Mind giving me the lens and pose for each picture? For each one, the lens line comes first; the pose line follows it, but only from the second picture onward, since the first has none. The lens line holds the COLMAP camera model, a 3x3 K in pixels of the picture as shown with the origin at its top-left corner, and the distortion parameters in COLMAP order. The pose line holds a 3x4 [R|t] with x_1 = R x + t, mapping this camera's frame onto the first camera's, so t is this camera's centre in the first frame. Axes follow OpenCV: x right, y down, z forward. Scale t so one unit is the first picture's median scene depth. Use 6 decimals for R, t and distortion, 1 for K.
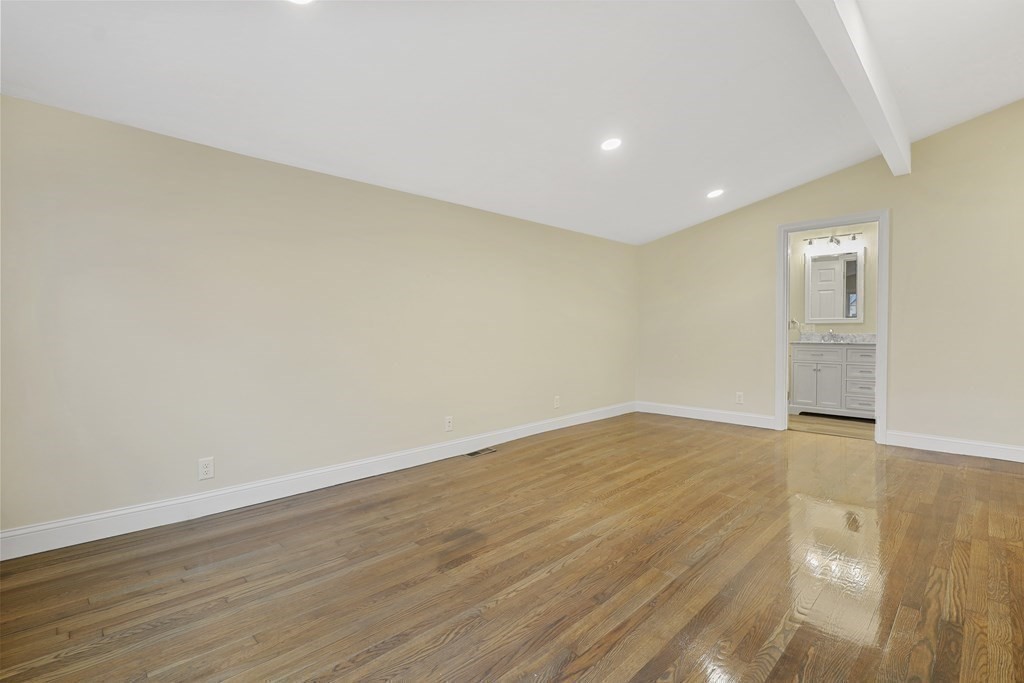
lens RADIAL K [[474.4, 0, 512.0], [0, 474.4, 341.5], [0, 0, 1]] dist [-0.003803, 0.005546]
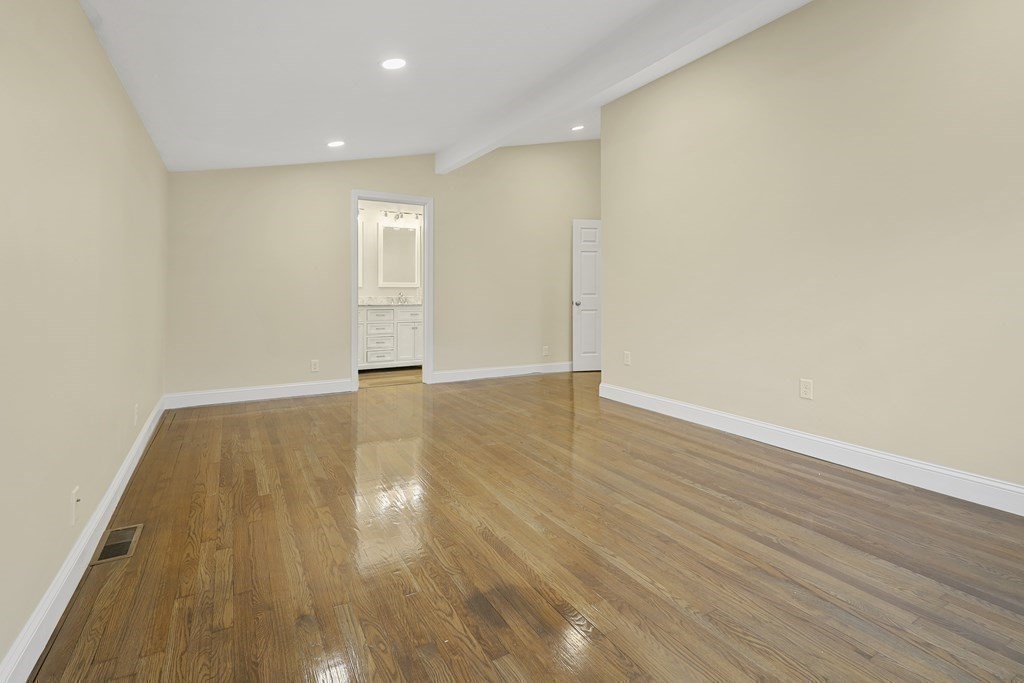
lens RADIAL K [[490.1, 0, 513.6], [0, 490.1, 295.0], [0, 0, 1]] dist [-0.001779, 0.000559]
pose [[0.256232, 0.000107, 0.966615, -0.640134], [0.022249, 0.999734, -0.006009, -0.009823], [-0.966359, 0.023046, 0.256161, 0.677965]]
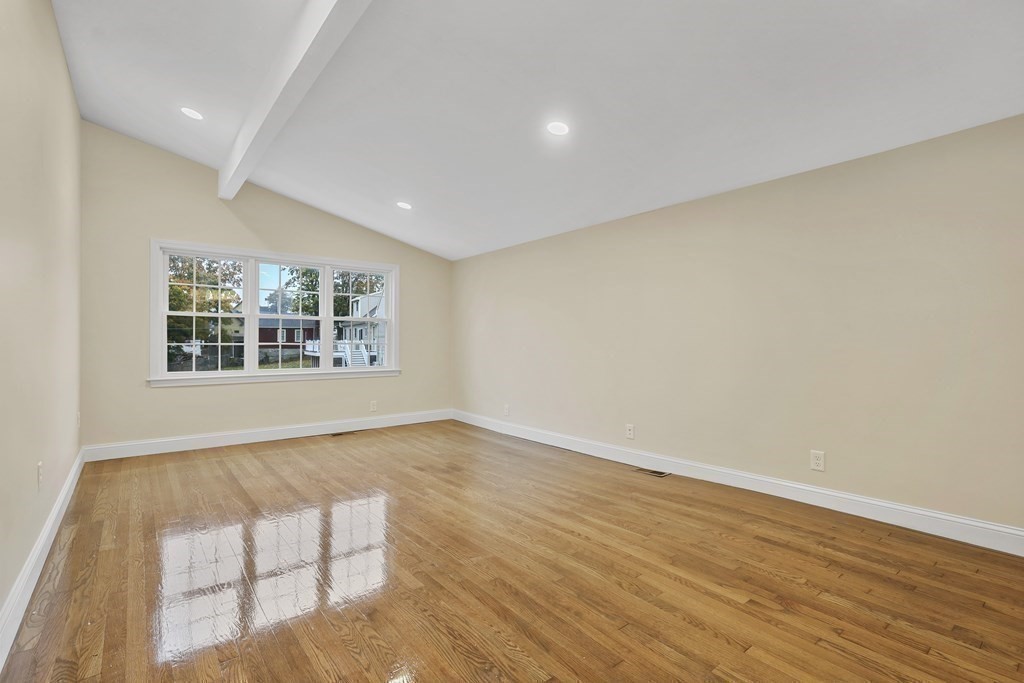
lens RADIAL K [[474.4, 0, 512.0], [0, 474.4, 341.5], [0, 0, 1]] dist [-0.003803, 0.005546]
pose [[-0.108019, 0.002564, -0.994146, 1.259106], [-0.020745, 0.999773, 0.004832, -0.029084], [0.993932, 0.021146, -0.107941, 1.172651]]
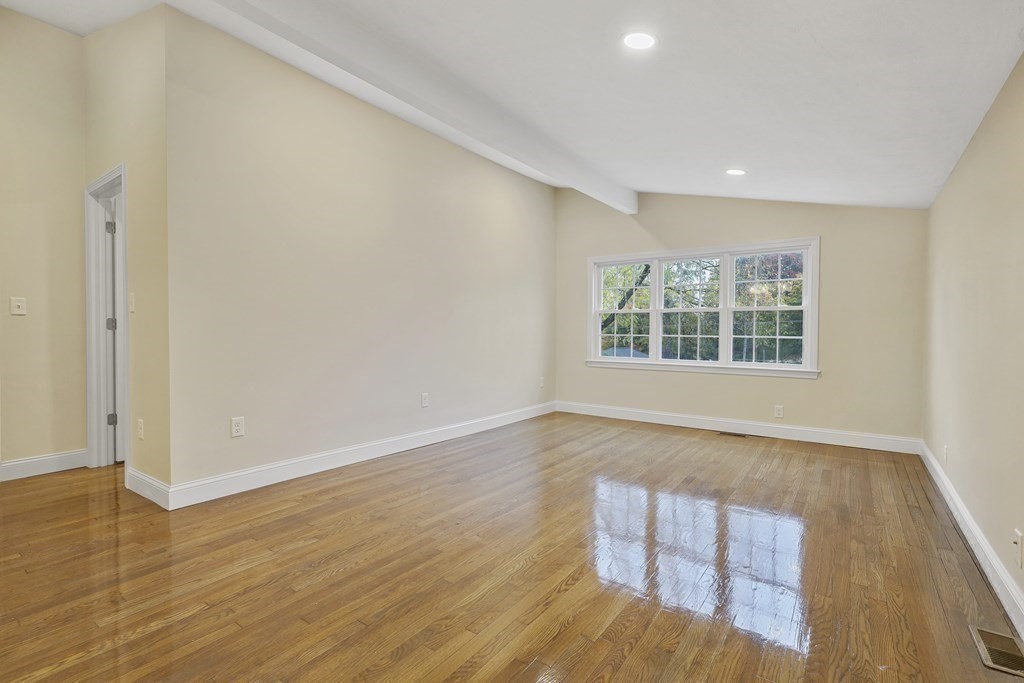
lens RADIAL K [[474.4, 0, 512.0], [0, 474.4, 341.5], [0, 0, 1]] dist [-0.003803, 0.005546]
pose [[-0.985961, -0.002484, -0.166954, 0.558055], [-0.009524, 0.999098, 0.041378, -0.044191], [0.166701, 0.042388, -0.985096, 1.858602]]
